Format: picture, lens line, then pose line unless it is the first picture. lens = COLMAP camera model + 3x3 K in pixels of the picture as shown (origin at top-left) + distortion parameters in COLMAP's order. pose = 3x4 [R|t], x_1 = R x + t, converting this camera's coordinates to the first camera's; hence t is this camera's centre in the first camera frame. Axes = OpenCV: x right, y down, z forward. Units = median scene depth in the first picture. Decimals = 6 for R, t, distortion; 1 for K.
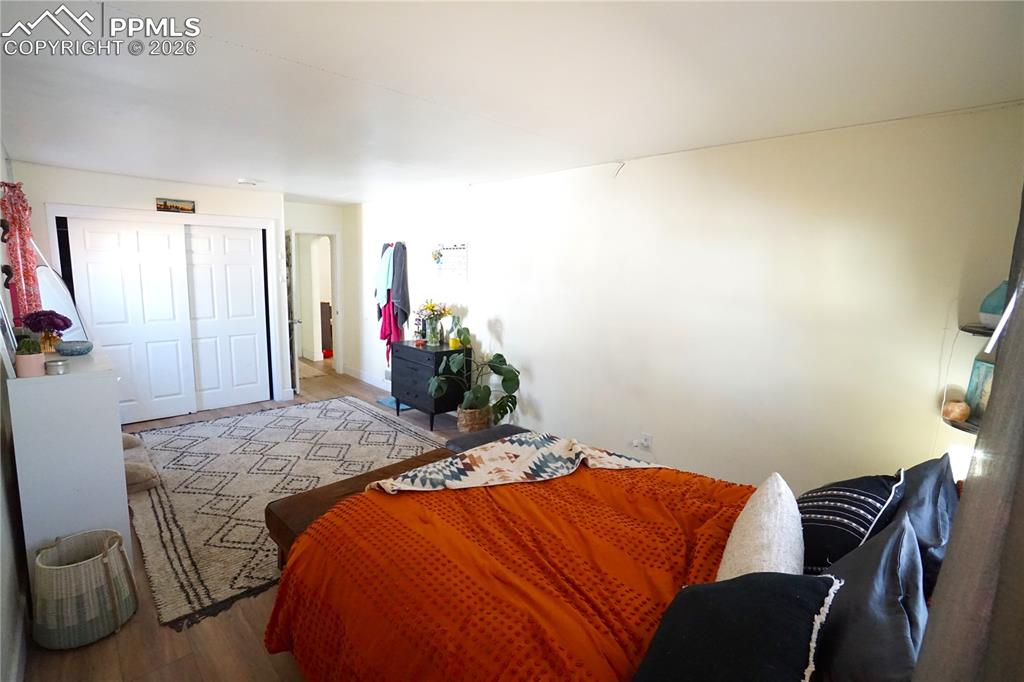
lens RADIAL K [[472.1, 0, 507.8], [0, 472.1, 338.7], [0, 0, 1]] dist [-0.065403, 0.022574]
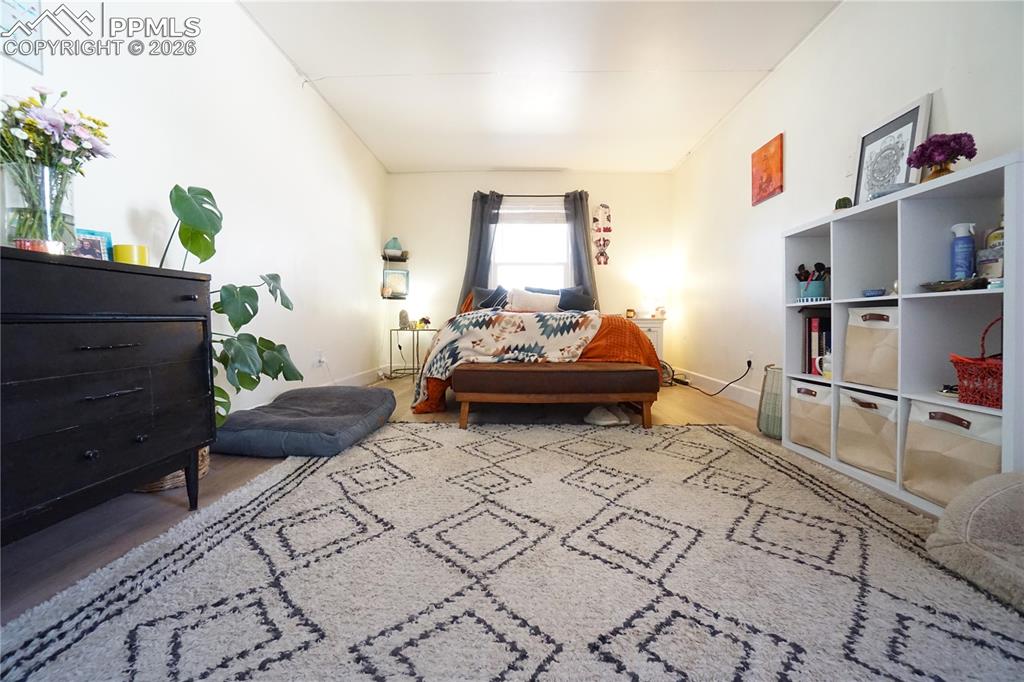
lens RADIAL K [[460.4, 0, 505.6], [0, 460.4, 337.1], [0, 0, 1]] dist [-0.067272, 0.024935]
pose [[-0.691526, -0.045216, 0.720935, -0.575980], [0.090880, 0.984663, 0.148930, 0.045234], [-0.716612, 0.168508, -0.676811, 1.083527]]
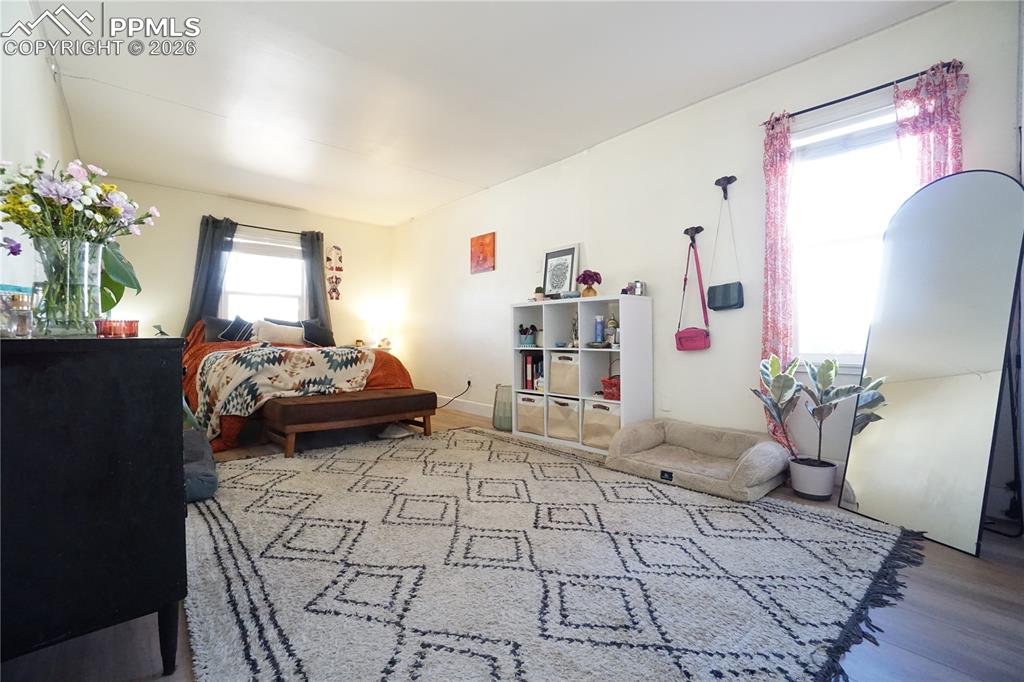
lens RADIAL K [[452.3, 0, 508.5], [0, 452.3, 337.9], [0, 0, 1]] dist [-0.065340, 0.024270]
pose [[-0.998205, -0.027104, 0.053399, -0.459390], [-0.019171, 0.989415, 0.143839, -0.027853], [-0.056732, 0.142557, -0.988159, 1.344085]]
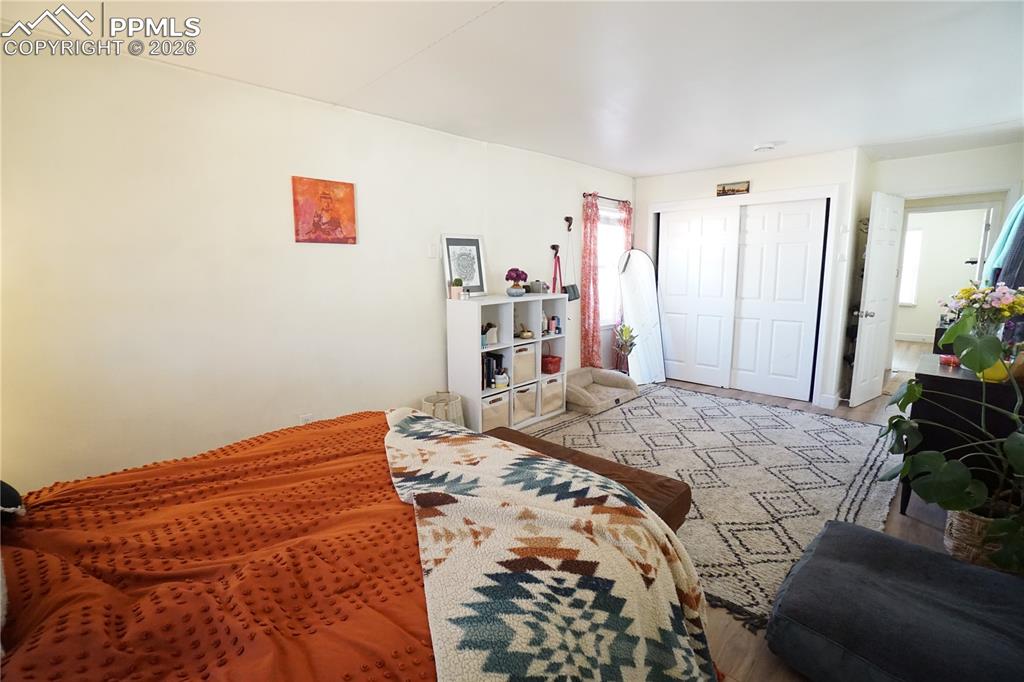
lens RADIAL K [[452.3, 0, 508.5], [0, 452.3, 337.9], [0, 0, 1]] dist [-0.065340, 0.024270]
pose [[0.013200, 0.129202, -0.991530, 0.331132], [-0.139098, 0.982212, 0.126136, -0.010194], [0.990191, 0.136255, 0.030937, 0.516390]]
